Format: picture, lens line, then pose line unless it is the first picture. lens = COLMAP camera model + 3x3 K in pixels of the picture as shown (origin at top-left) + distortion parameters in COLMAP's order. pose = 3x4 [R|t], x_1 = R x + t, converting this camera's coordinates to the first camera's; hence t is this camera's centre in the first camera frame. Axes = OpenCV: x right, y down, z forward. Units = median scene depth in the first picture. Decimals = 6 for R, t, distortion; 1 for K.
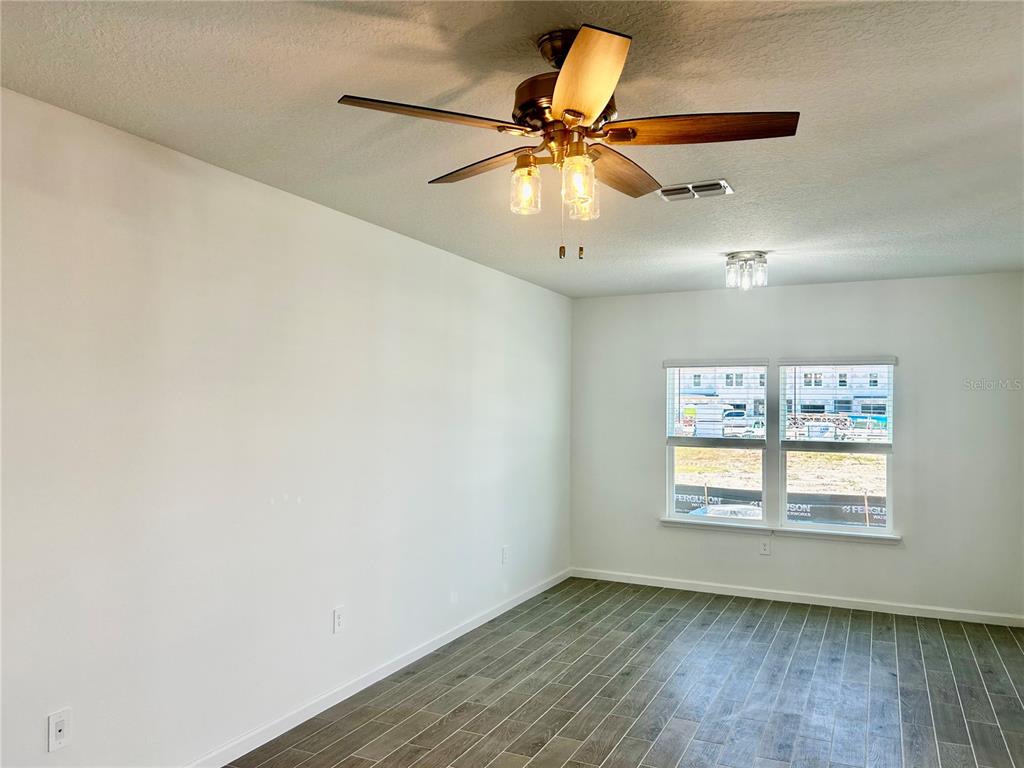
lens RADIAL K [[767.6, 0, 514.3], [0, 767.6, 382.6], [0, 0, 1]] dist [-0.000819, -0.003838]
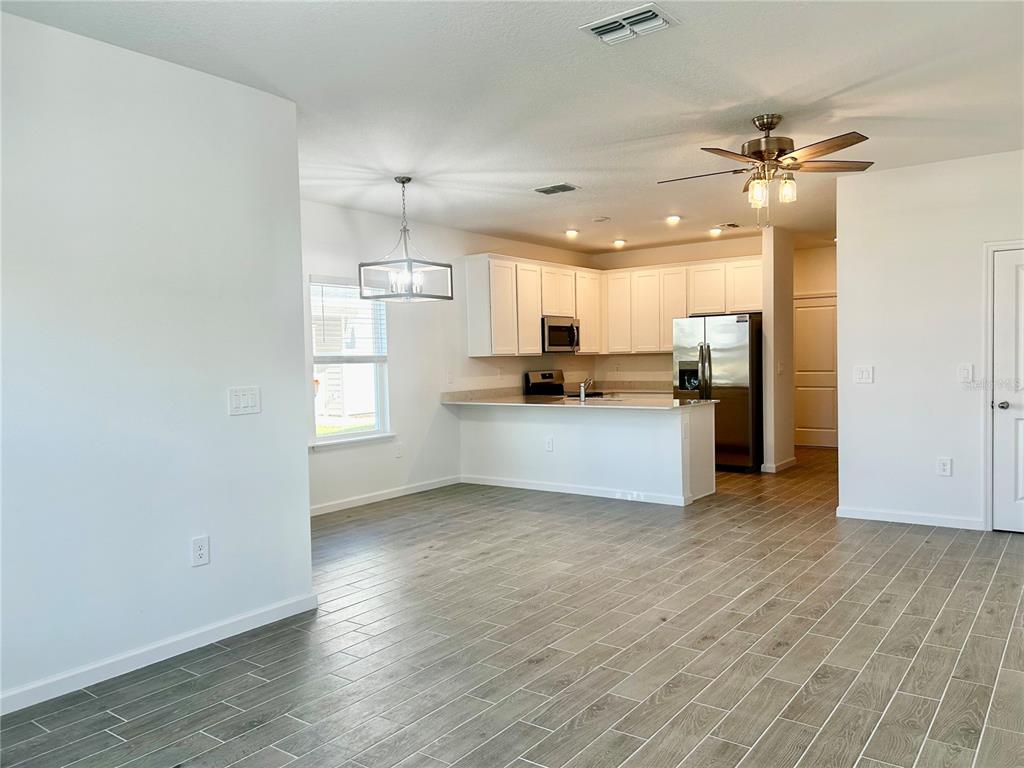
lens RADIAL K [[760.2, 0, 512.1], [0, 760.2, 391.0], [0, 0, 1]] dist [0.012040, 0.002216]
pose [[-0.979865, 0.004081, 0.199619, 0.190293], [0.006188, 0.999932, 0.009930, 0.138470], [-0.199565, 0.010965, -0.979823, 1.828086]]
